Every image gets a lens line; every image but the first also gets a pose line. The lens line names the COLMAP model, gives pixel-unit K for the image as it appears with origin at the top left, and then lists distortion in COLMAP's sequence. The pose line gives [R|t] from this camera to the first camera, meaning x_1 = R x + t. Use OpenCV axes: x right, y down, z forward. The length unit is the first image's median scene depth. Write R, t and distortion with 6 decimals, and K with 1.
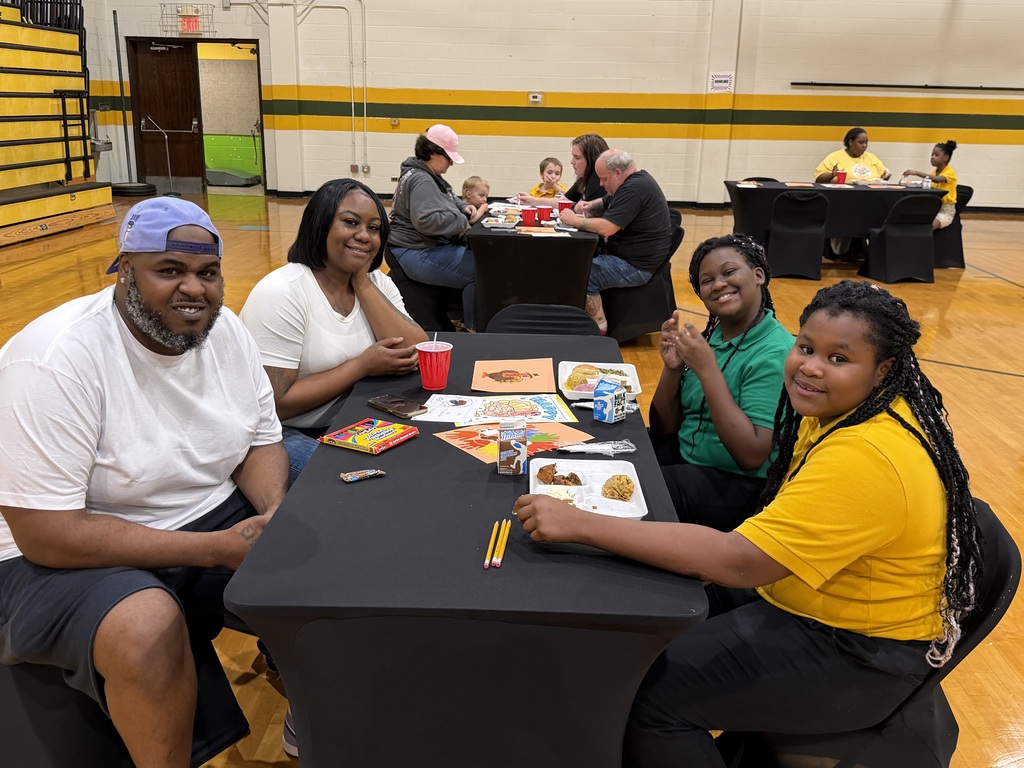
lens RADIAL K [[991.8, 0, 512.0], [0, 991.8, 384.0], [0, 0, 1]] dist [0.043515, -0.180703]
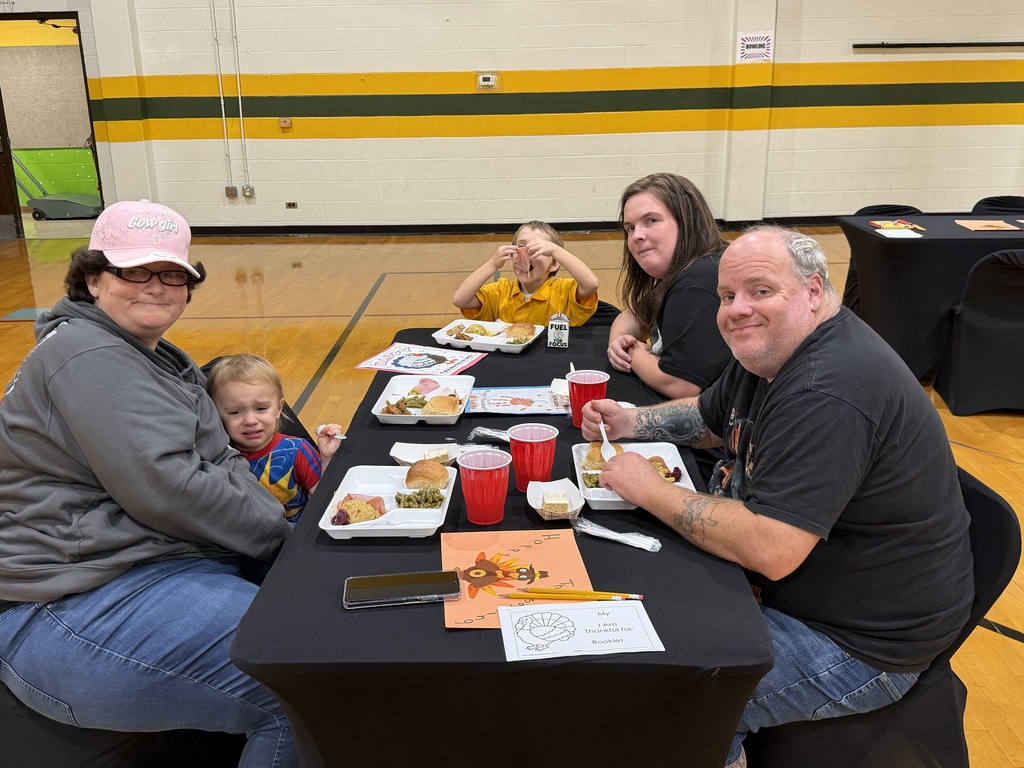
lens RADIAL K [[991.8, 0, 512.0], [0, 991.8, 384.0], [0, 0, 1]] dist [0.043515, -0.180703]
pose [[0.998197, -0.049066, 0.034571, 0.006663], [0.048481, 0.998670, 0.017555, -0.088450], [-0.035386, -0.015847, 0.999248, 0.306395]]
